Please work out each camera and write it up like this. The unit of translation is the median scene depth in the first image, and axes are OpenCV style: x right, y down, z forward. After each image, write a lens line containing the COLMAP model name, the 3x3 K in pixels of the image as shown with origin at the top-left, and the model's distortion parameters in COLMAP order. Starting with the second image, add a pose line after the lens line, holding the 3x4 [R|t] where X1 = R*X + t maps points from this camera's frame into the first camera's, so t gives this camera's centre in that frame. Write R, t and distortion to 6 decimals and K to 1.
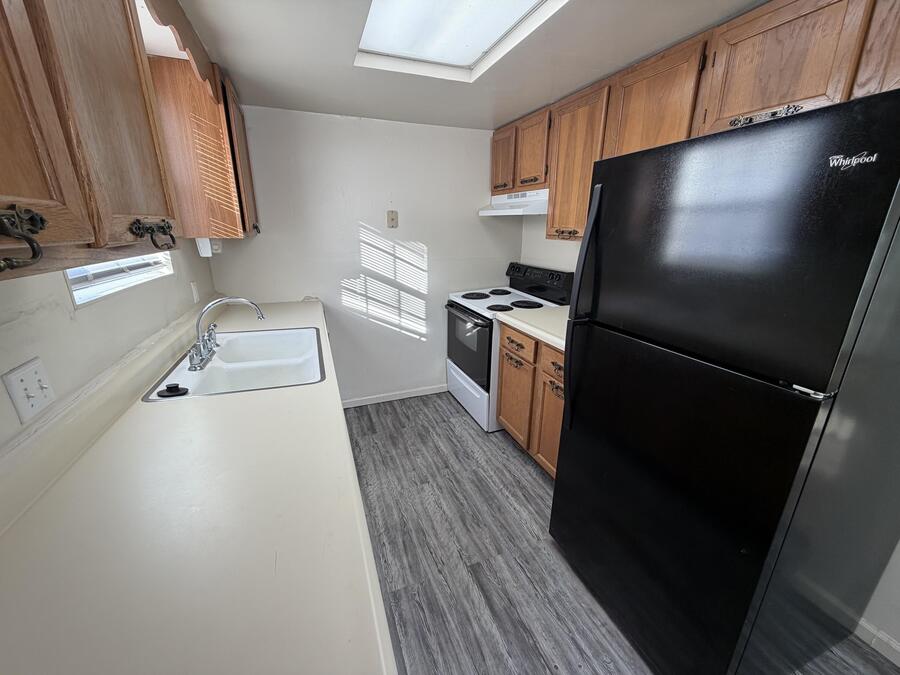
lens RADIAL K [[359.6, 0, 448.1], [0, 359.6, 337.3], [0, 0, 1]] dist [0.002267, 0.000623]
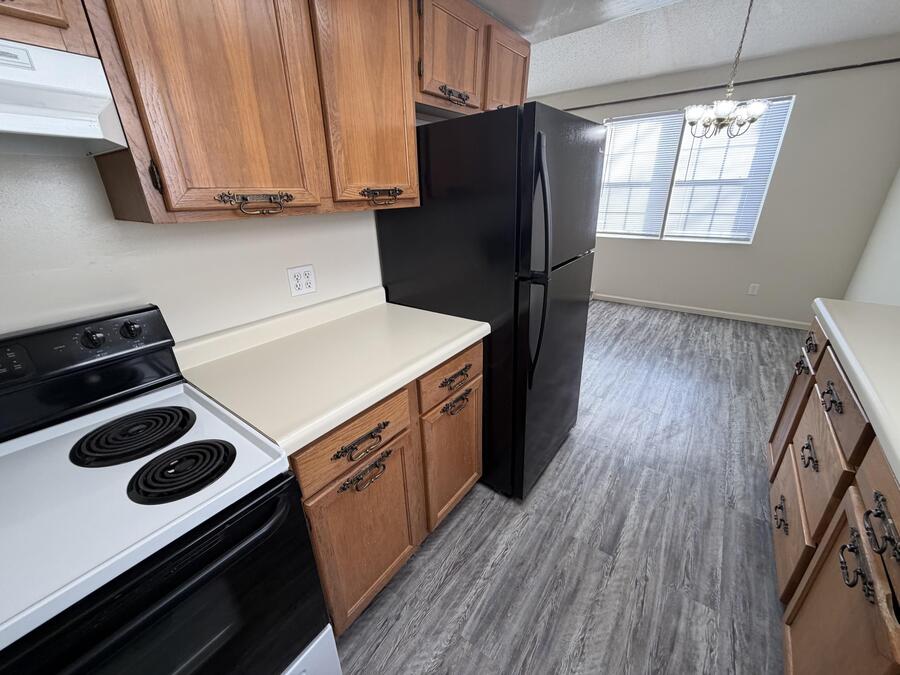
lens RADIAL K [[359.6, 0, 448.1], [0, 359.6, 337.3], [0, 0, 1]] dist [0.002267, 0.000623]
pose [[-0.534183, -0.311553, 0.785865, -0.260762], [0.271277, 0.817273, 0.508402, -0.399063], [-0.800661, 0.484767, -0.352056, 1.345913]]
